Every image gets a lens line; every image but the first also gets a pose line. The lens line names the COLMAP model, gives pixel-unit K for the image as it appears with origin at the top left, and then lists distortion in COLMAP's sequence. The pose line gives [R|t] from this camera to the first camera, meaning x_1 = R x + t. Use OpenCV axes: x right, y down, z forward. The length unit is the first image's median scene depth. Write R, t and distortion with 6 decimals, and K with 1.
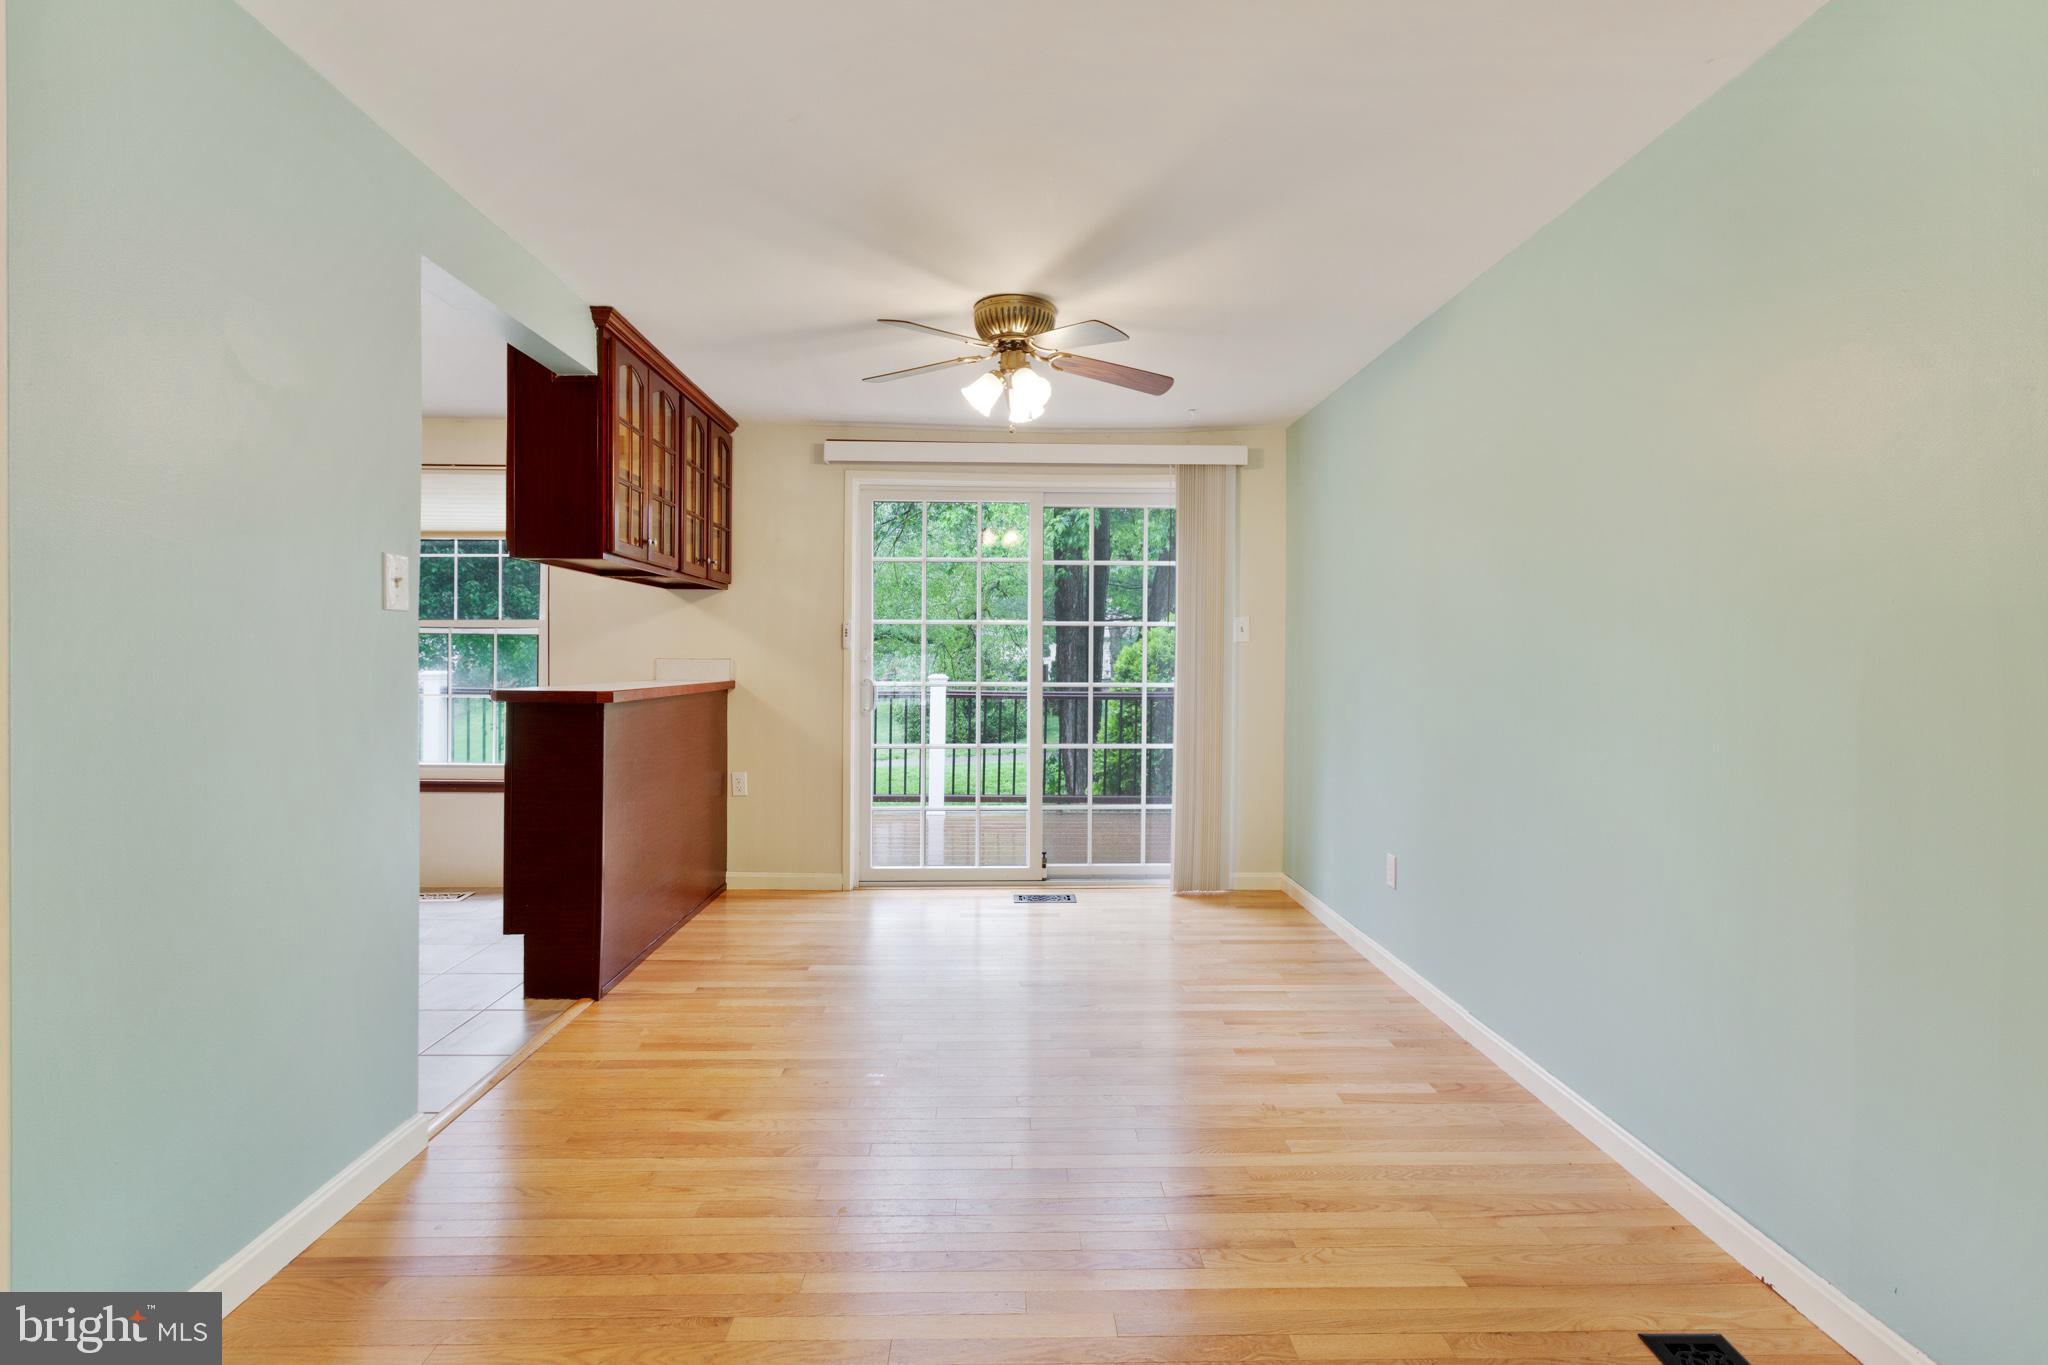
lens RADIAL K [[925.1, 0, 1027.4], [0, 925.1, 657.7], [0, 0, 1]] dist [-0.001305, -0.000178]
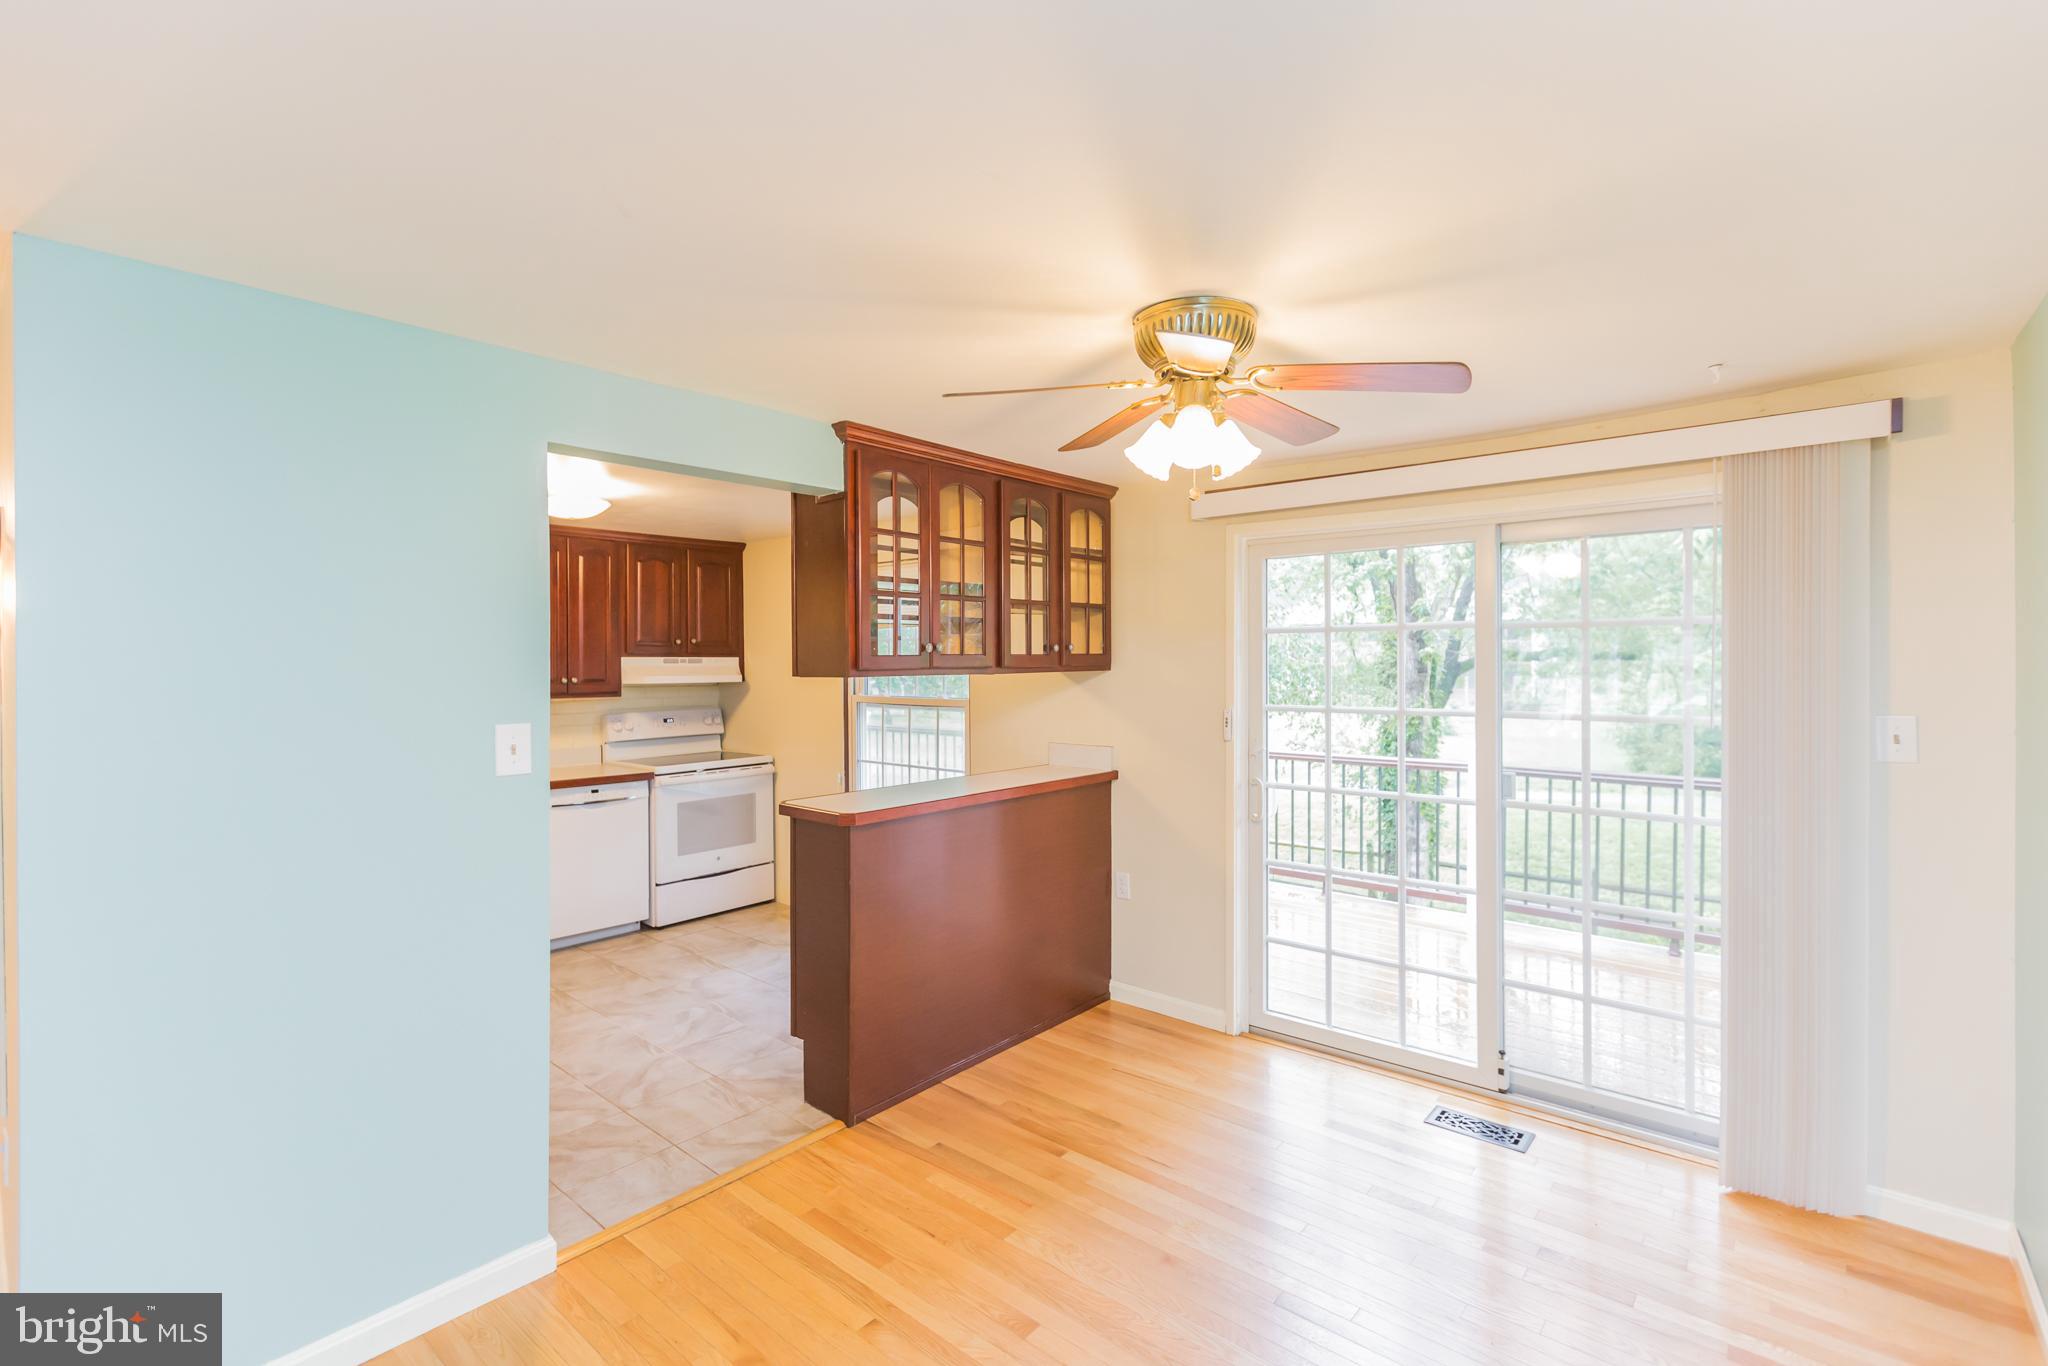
lens RADIAL K [[916.3, 0, 1023.0], [0, 916.3, 661.5], [0, 0, 1]] dist [0.000362, -0.000493]
pose [[0.737812, -0.005143, -0.674986, 0.314437], [0.006039, 0.999981, -0.001018, -0.115638], [0.674979, -0.003325, 0.737830, 0.386613]]
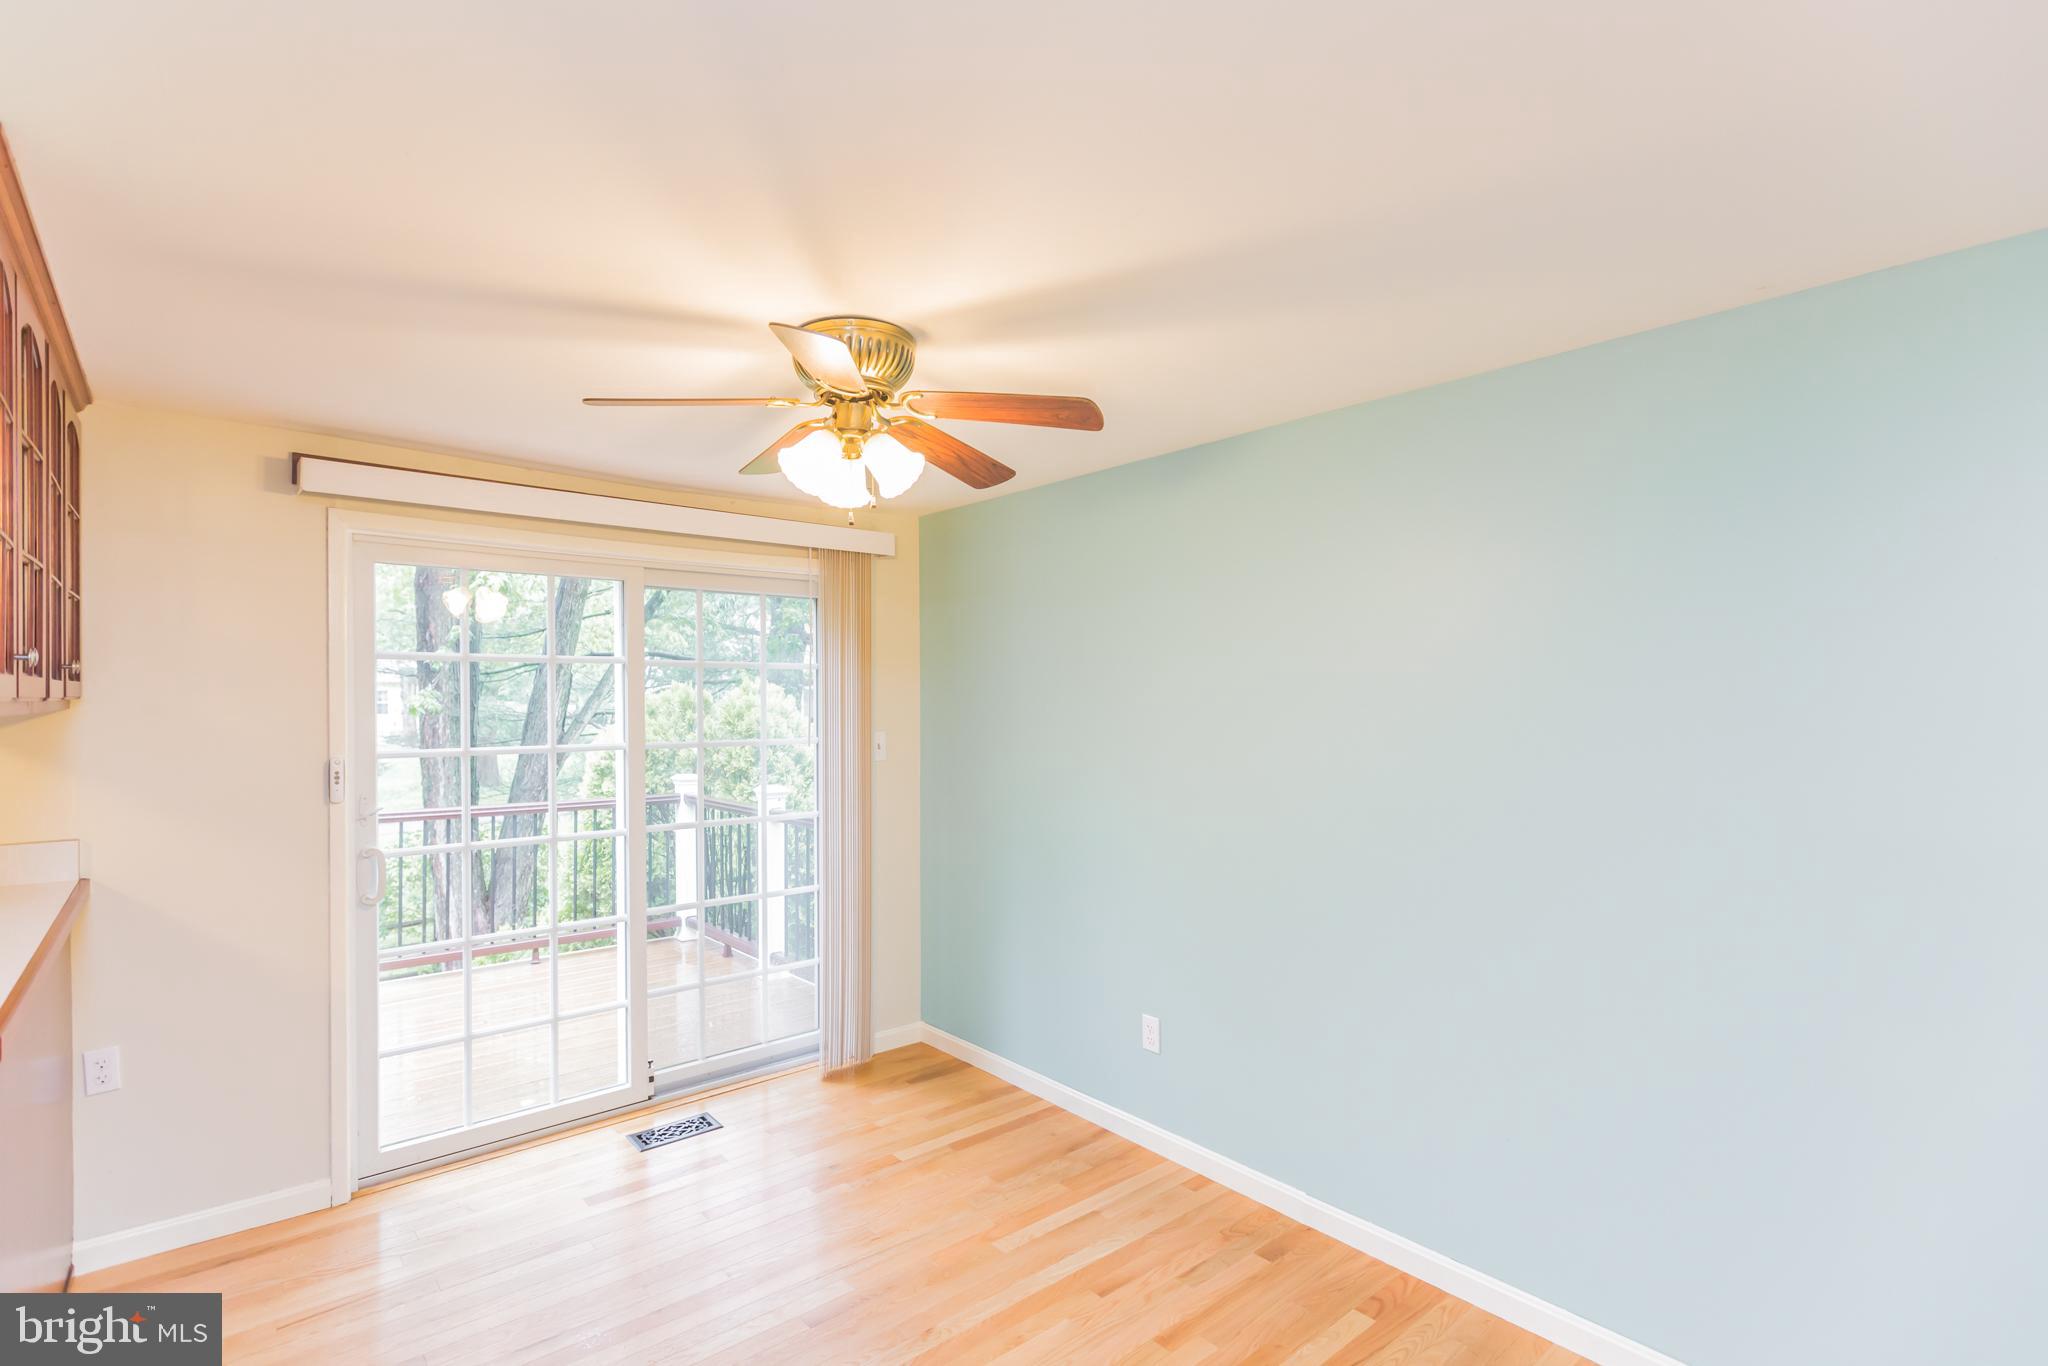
lens RADIAL K [[945.5, 0, 948.7], [0, 945.5, 706.2], [0, 0, 1]] dist [0.003789, 0.000523]
pose [[0.807315, -0.007033, 0.590079, -0.339358], [0.002692, 0.999962, 0.008235, -0.110465], [-0.590115, -0.005060, 0.807303, 0.379279]]
